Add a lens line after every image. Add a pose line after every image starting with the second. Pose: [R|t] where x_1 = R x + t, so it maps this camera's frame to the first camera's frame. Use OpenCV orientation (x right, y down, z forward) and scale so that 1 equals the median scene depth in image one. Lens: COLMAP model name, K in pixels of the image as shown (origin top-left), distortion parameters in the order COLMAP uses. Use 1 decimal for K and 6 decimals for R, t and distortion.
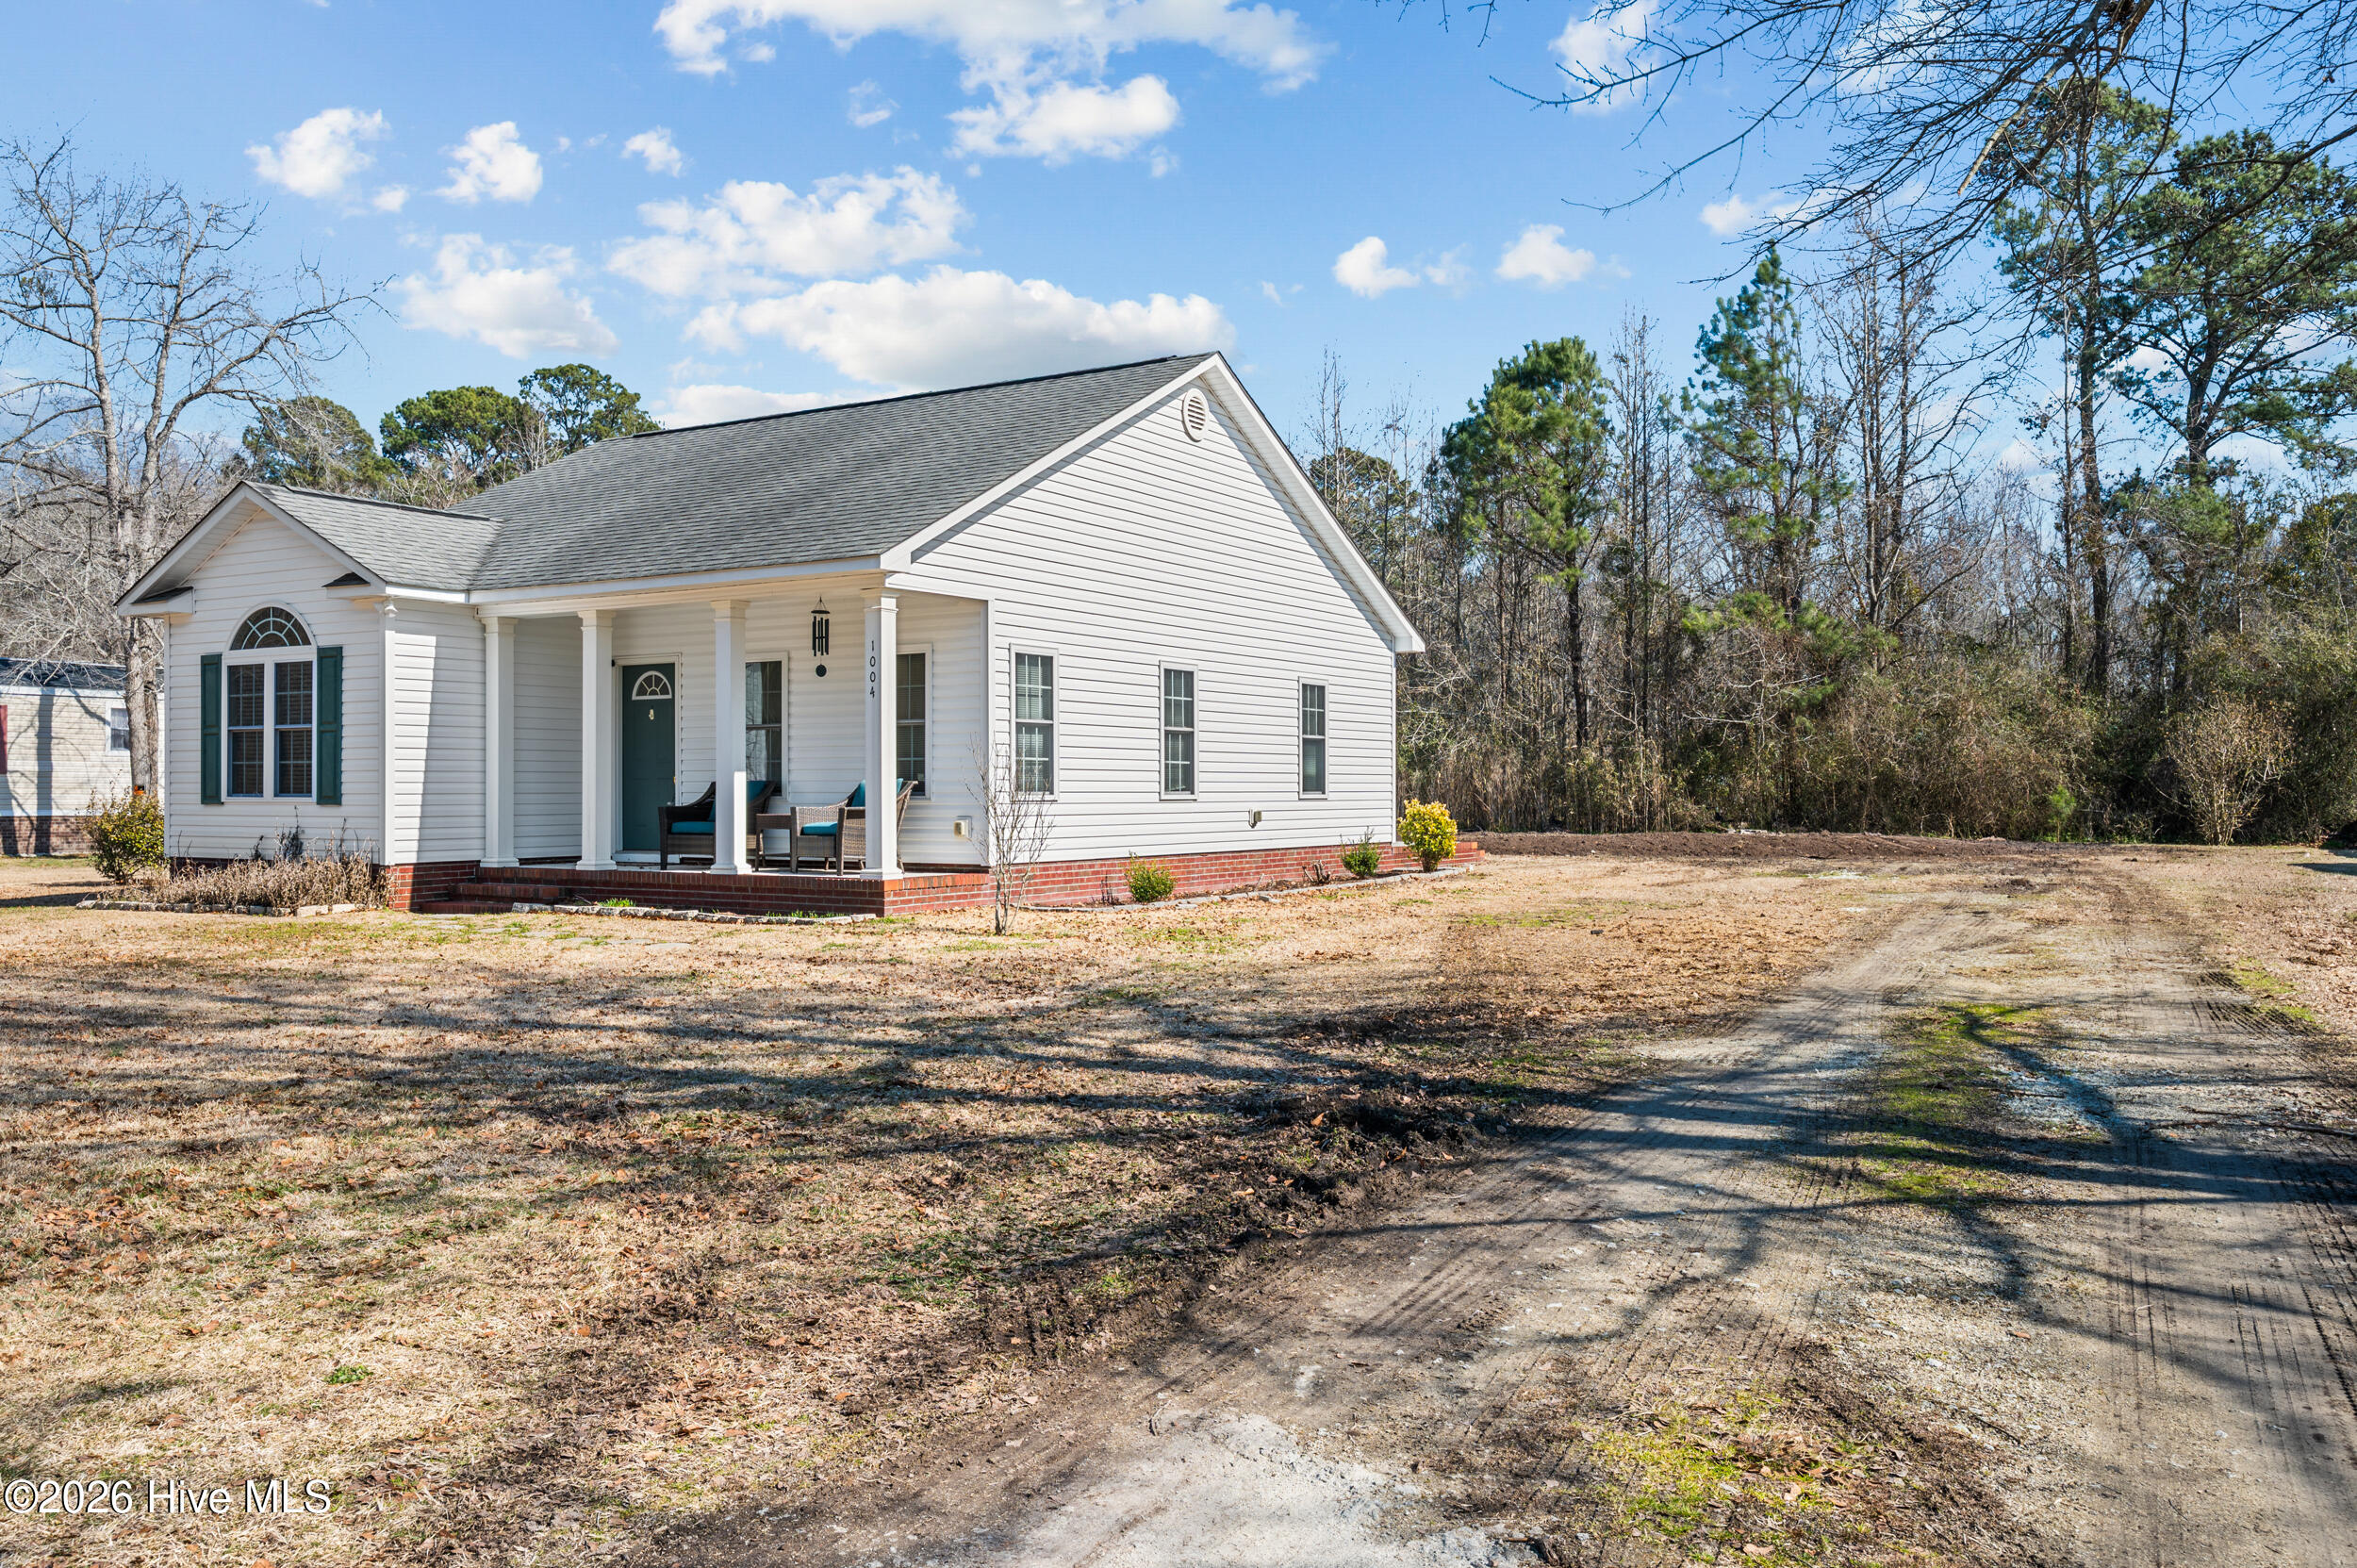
lens RADIAL K [[1838.1, 0, 1176.8], [0, 1838.1, 793.2], [0, 0, 1]] dist [0.008861, 0.002548]
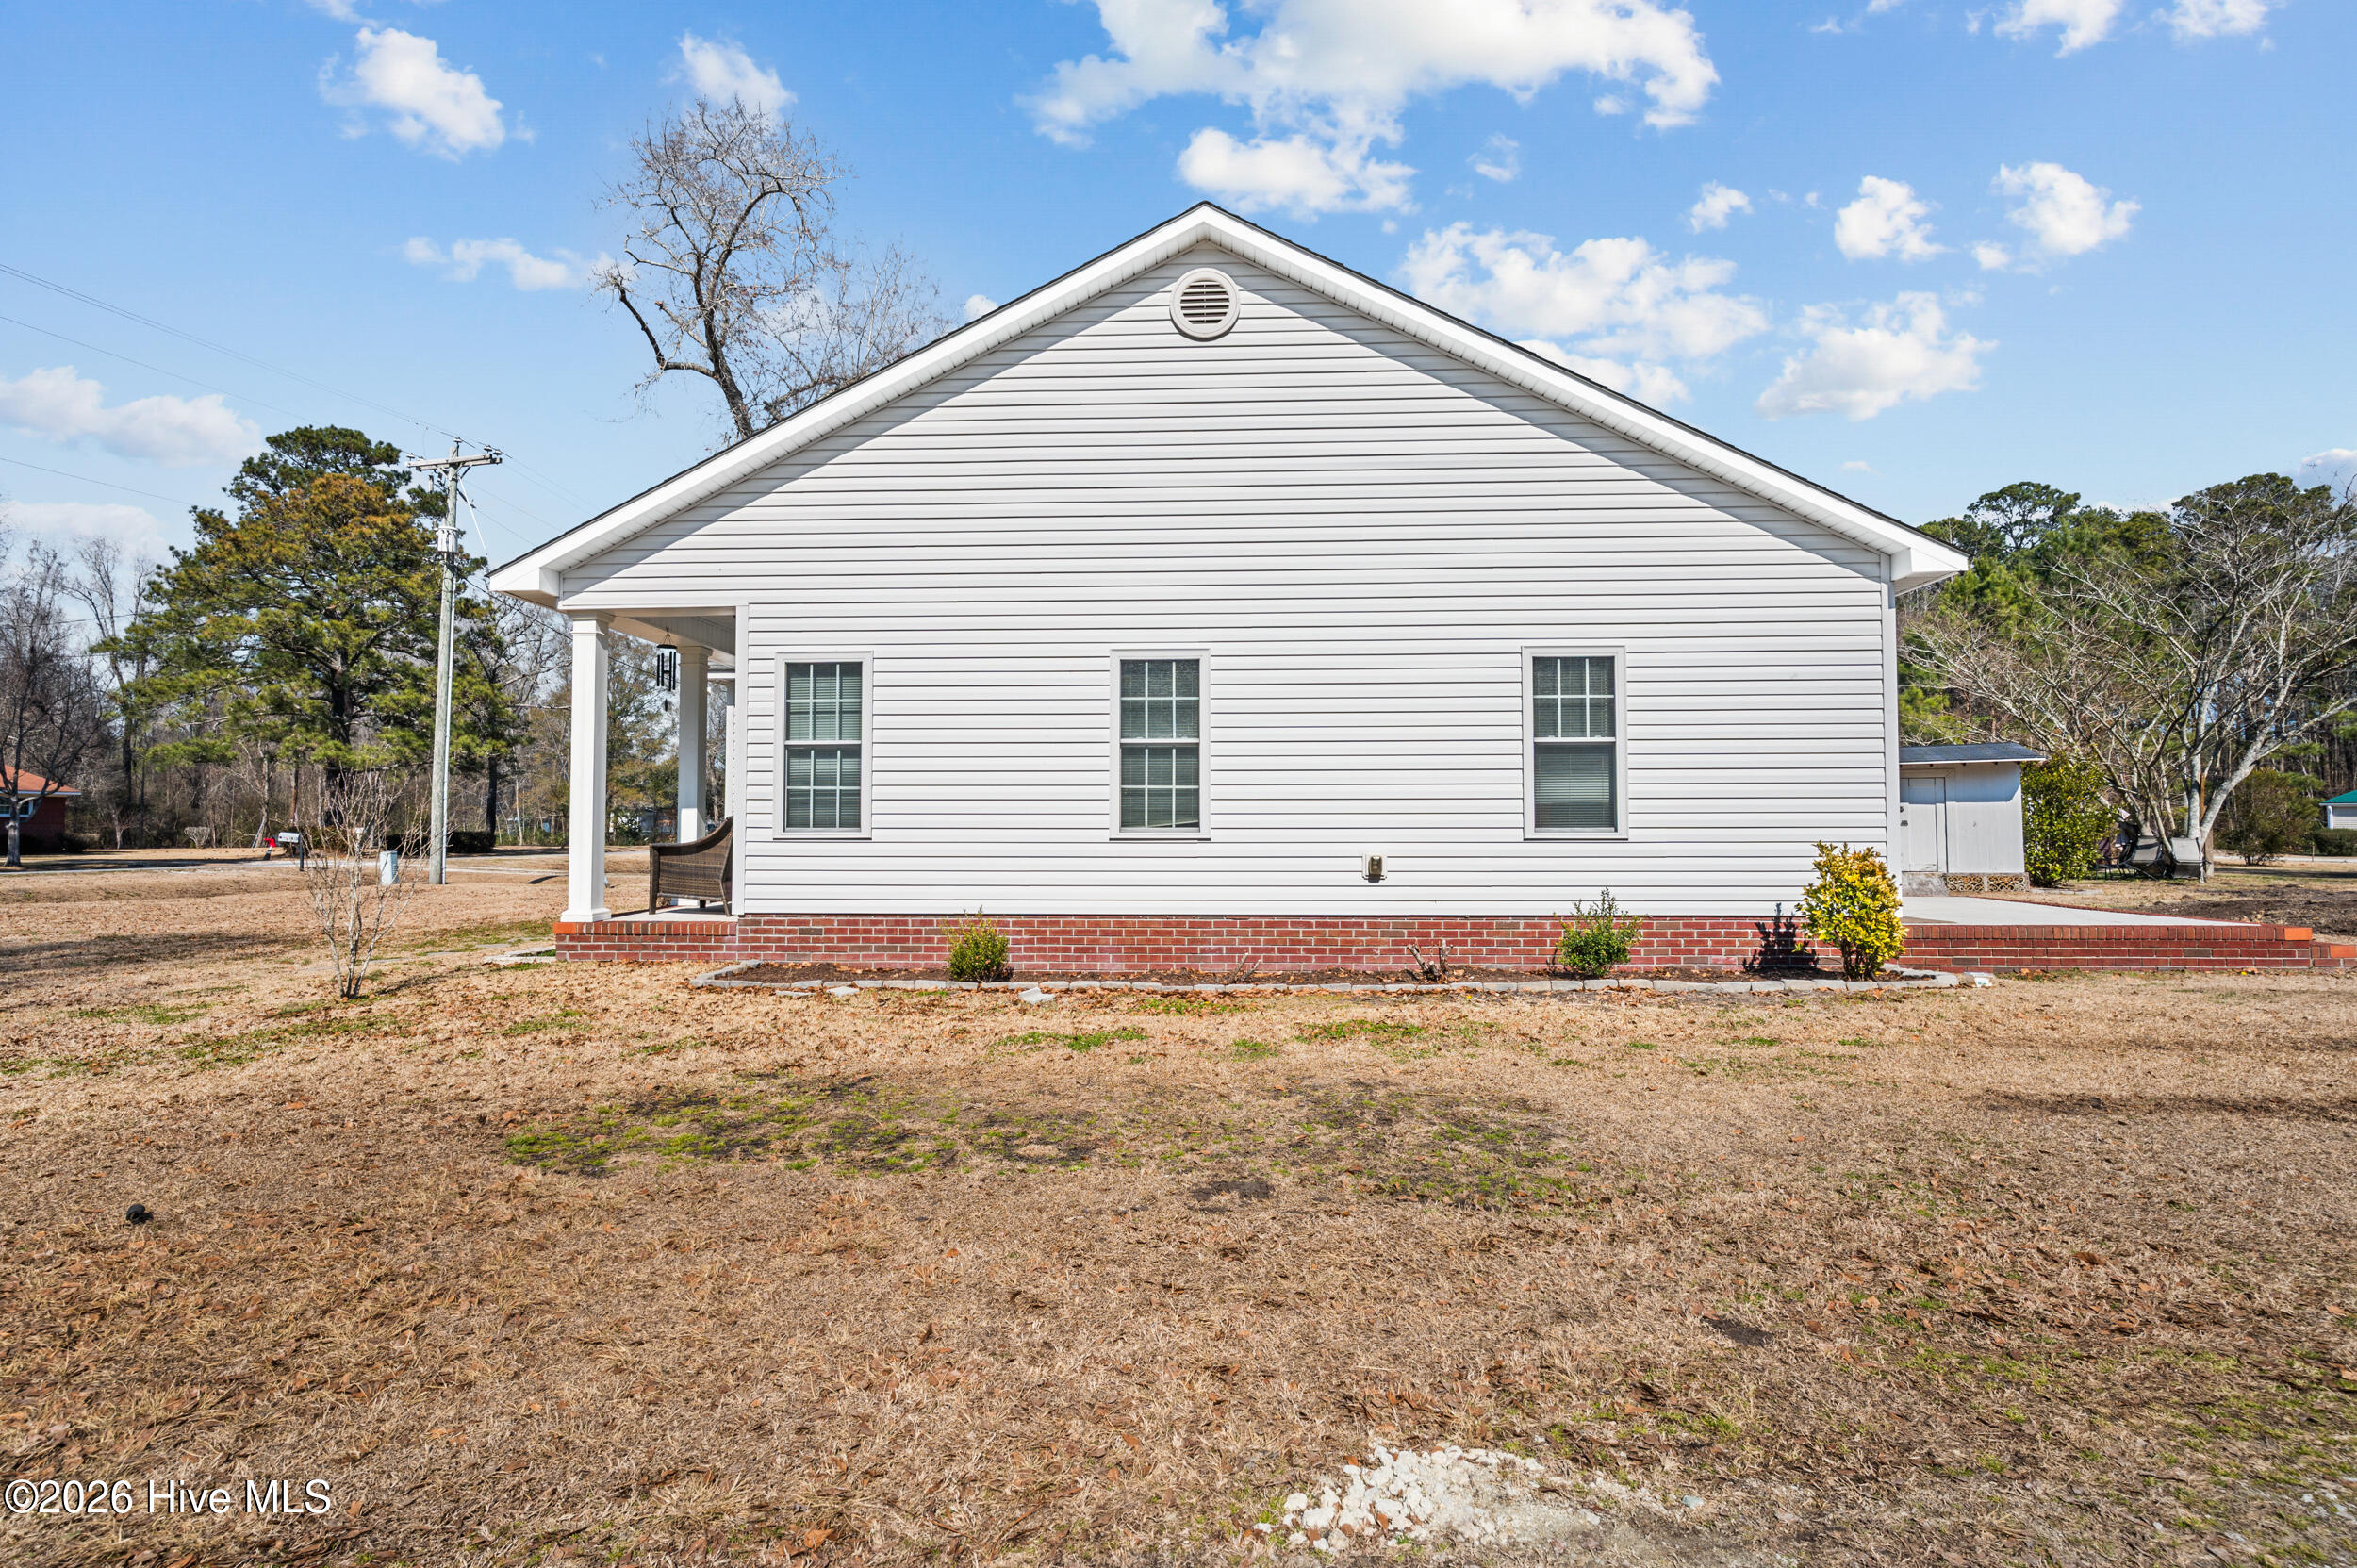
lens RADIAL K [[1174.4, 0, 1178.6], [0, 1174.4, 782.0], [0, 0, 1]] dist [-0.003518, -0.000070]
pose [[0.467807, -0.043522, -0.882758, 0.402781], [-0.001101, 0.998757, -0.049824, 0.003982], [0.883830, 0.024280, 0.467178, 0.782455]]
